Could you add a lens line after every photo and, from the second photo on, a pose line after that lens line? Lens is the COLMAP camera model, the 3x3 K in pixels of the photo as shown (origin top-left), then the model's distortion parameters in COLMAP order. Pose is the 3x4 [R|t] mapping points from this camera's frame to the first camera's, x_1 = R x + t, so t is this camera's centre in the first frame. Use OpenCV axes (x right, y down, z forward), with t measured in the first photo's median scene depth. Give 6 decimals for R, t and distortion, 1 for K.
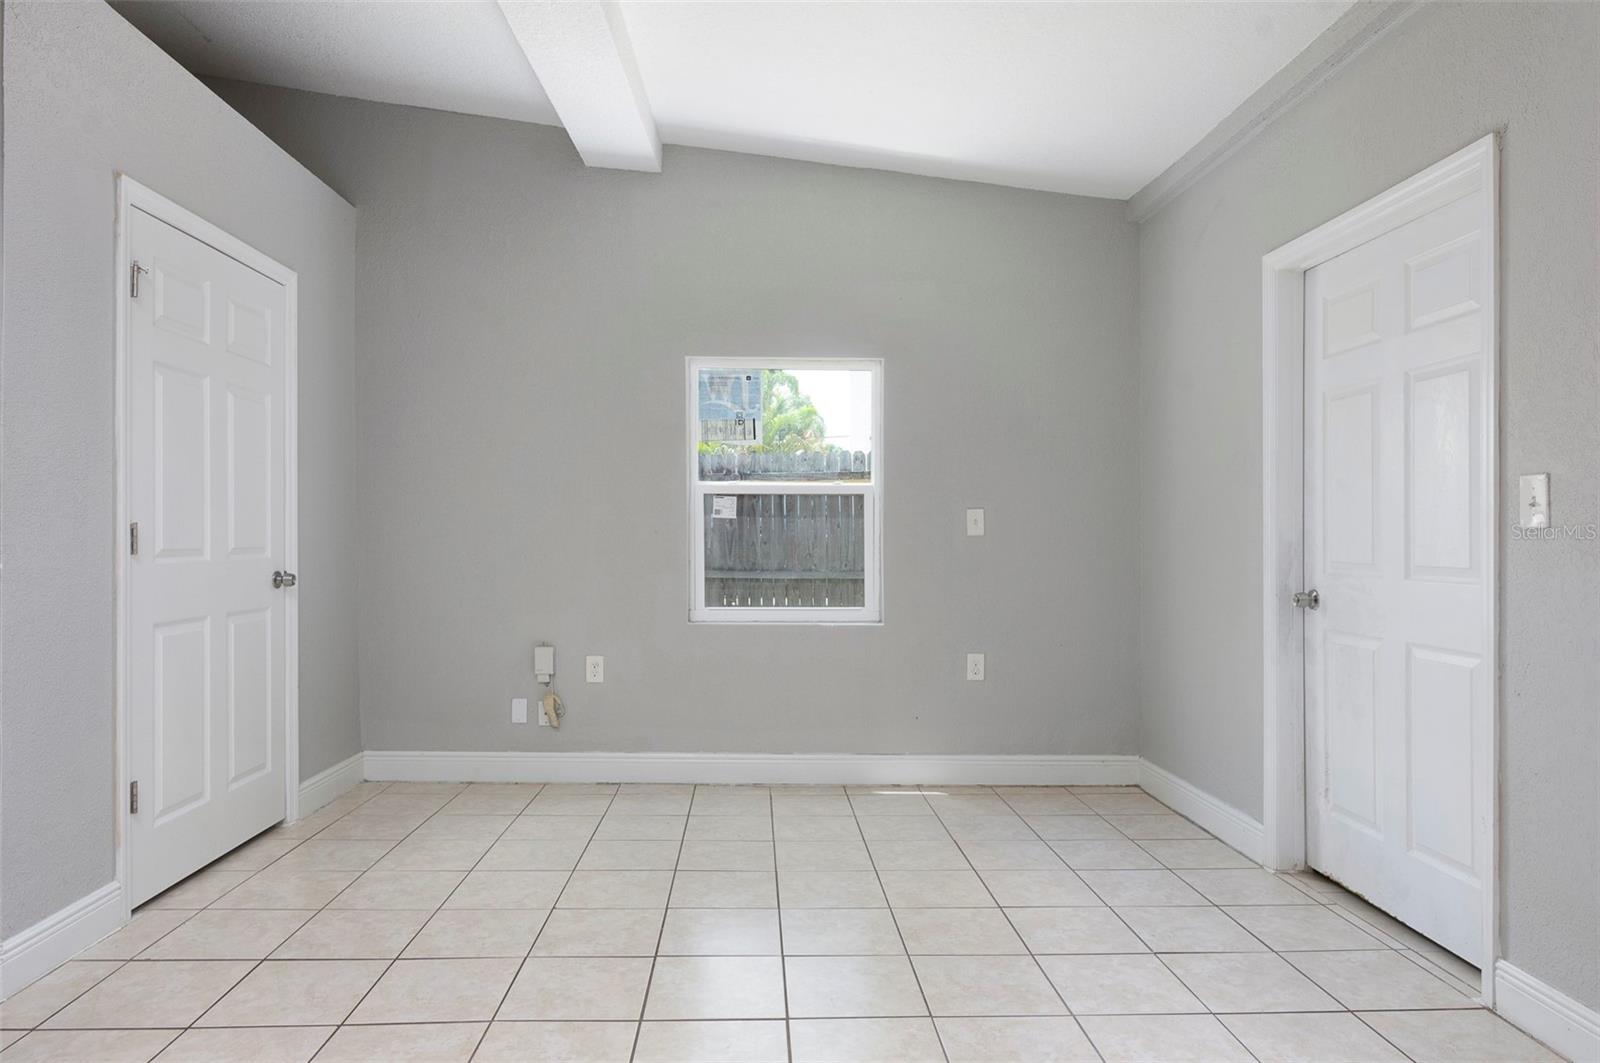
lens RADIAL K [[980.3, 0, 804.2], [0, 980.3, 534.4], [0, 0, 1]] dist [0.002298, -0.000597]
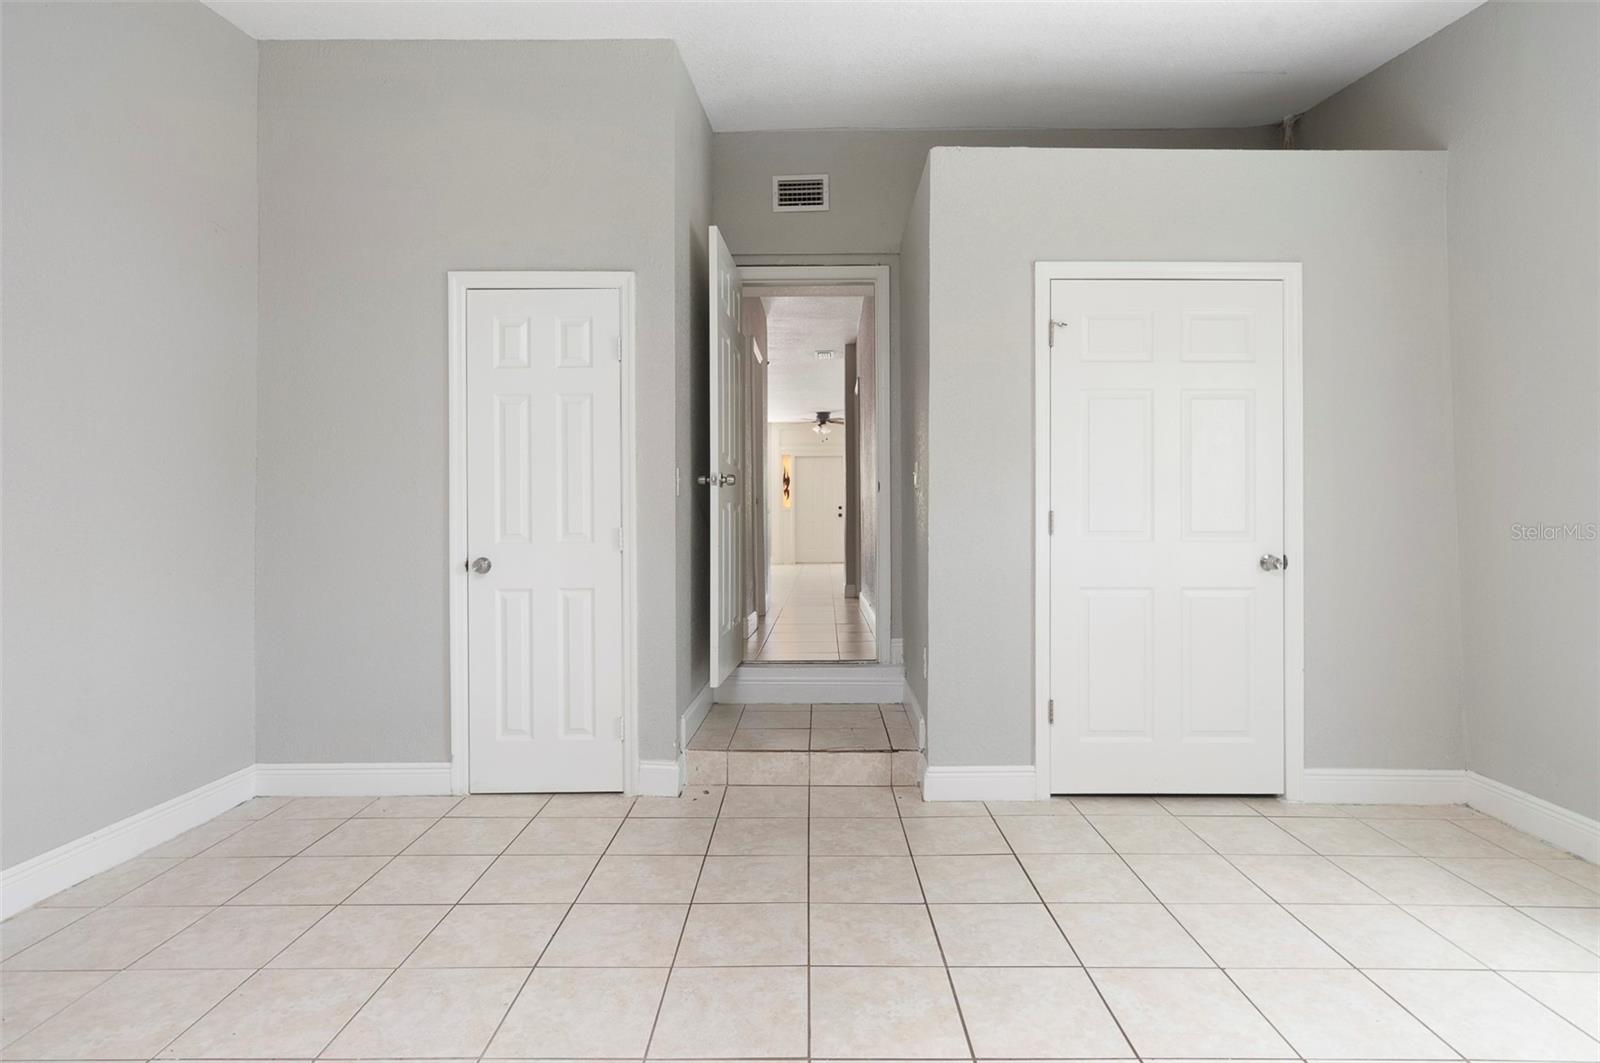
lens RADIAL K [[827.7, 0, 795.3], [0, 827.7, 503.1], [0, 0, 1]] dist [0.001022, 0.001163]
pose [[-0.059752, -0.021274, -0.997987, 0.460015], [0.001946, 0.999768, -0.021428, 0.001970], [0.998211, -0.003222, -0.059697, 0.662265]]
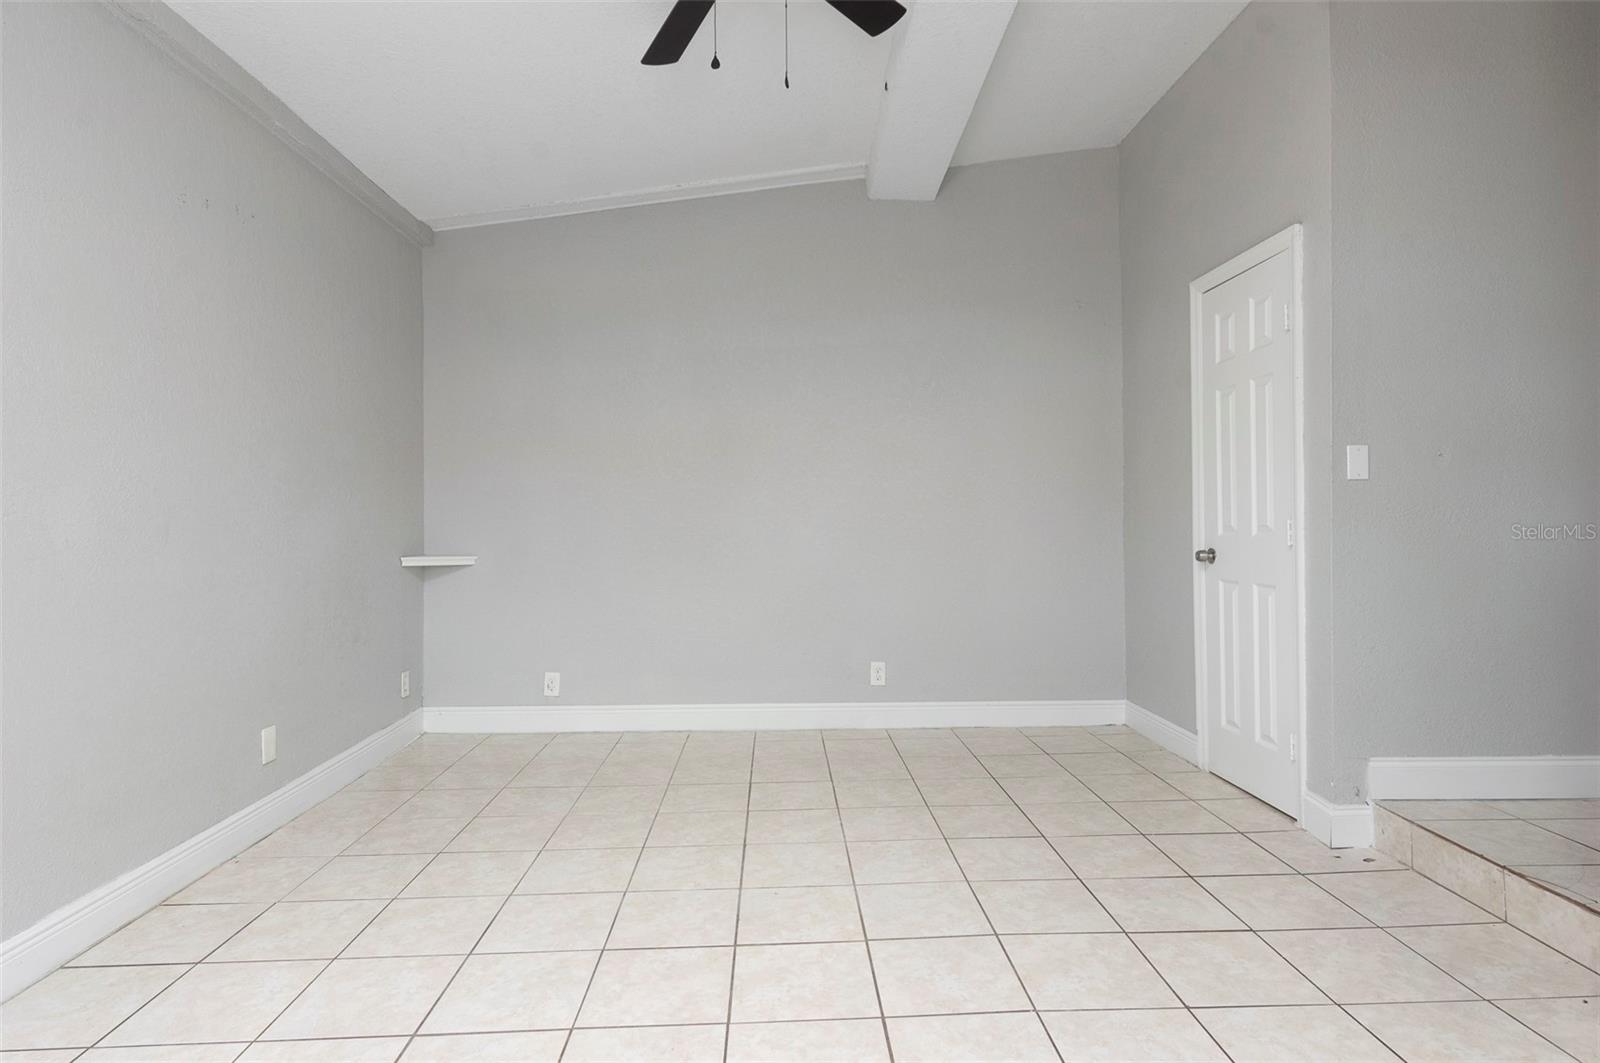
lens RADIAL K [[827.7, 0, 793.5], [0, 827.7, 526.7], [0, 0, 1]] dist [0.001022, 0.001163]
pose [[-0.999849, 0.007011, 0.015929, -0.058613], [0.007153, 0.999935, 0.008918, 0.004756], [-0.015866, 0.009031, -0.999833, 1.342835]]
